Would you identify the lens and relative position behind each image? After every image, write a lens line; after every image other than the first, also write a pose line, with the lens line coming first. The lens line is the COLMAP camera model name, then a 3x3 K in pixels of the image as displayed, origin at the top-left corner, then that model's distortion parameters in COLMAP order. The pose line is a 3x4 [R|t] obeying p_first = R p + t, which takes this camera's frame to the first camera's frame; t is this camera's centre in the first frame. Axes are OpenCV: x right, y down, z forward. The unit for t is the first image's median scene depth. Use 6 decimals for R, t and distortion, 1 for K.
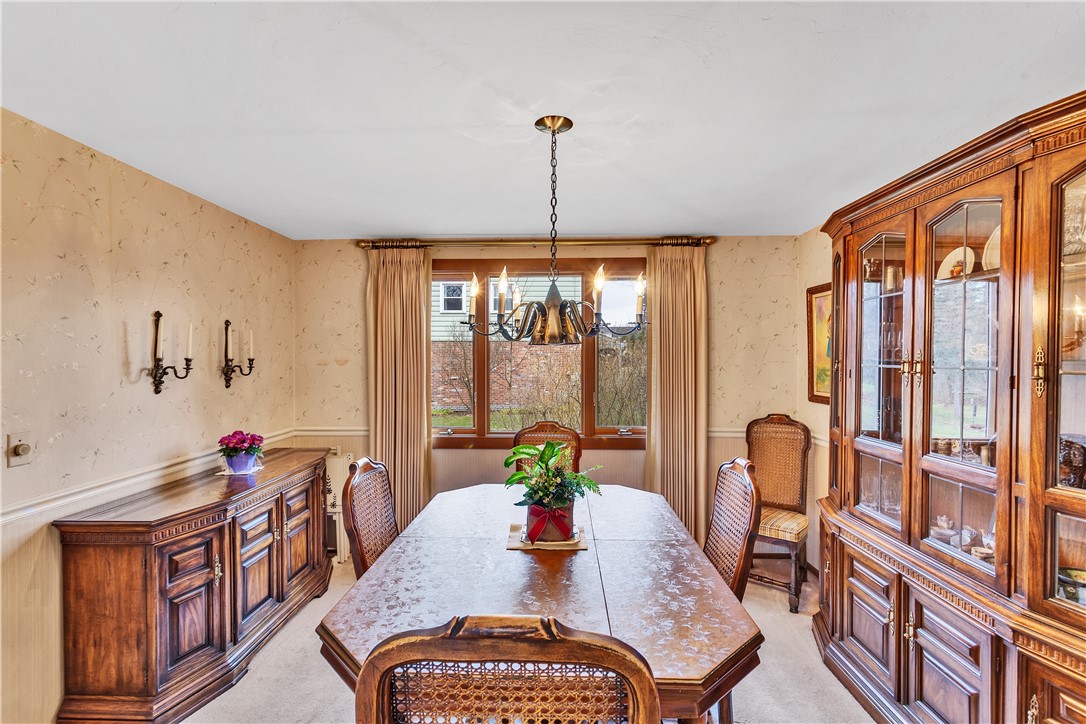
lens RADIAL K [[524.7, 0, 526.3], [0, 524.7, 362.2], [0, 0, 1]] dist [-0.004512, -0.000510]
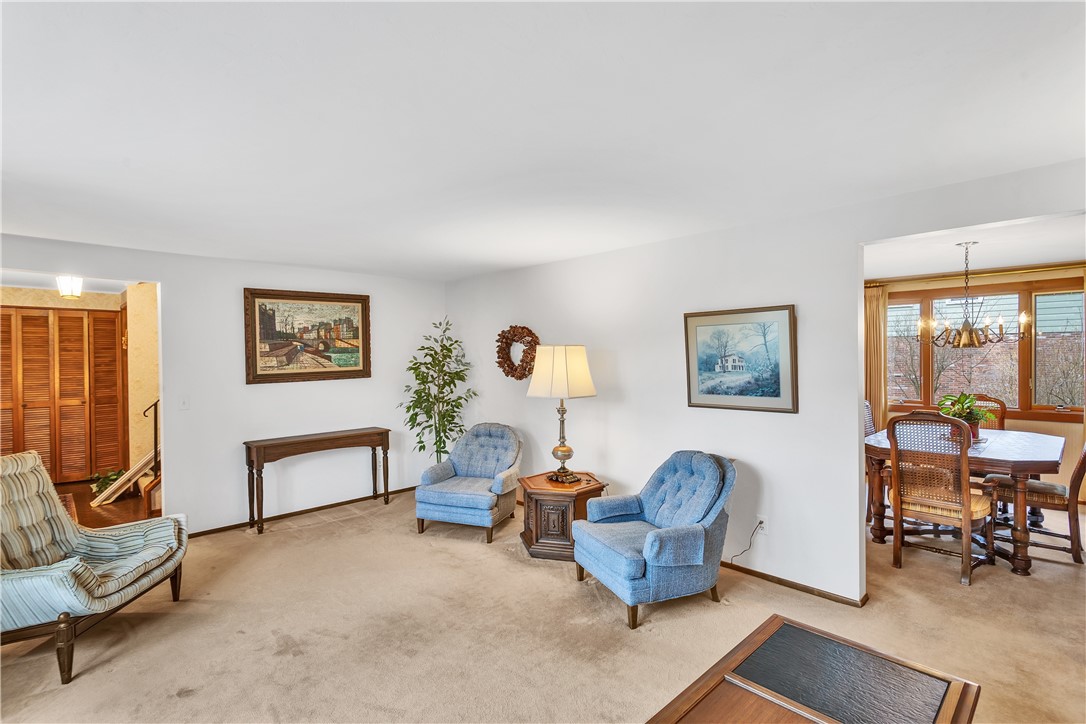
lens RADIAL K [[509.9, 0, 543.0], [0, 509.9, 362.0], [0, 0, 1]] dist [-0.002048, -0.000713]
pose [[0.737146, -0.002308, -0.675729, 0.106607], [0.006249, 0.999975, 0.003401, 0.002637], [0.675705, -0.006730, 0.737142, -0.981441]]
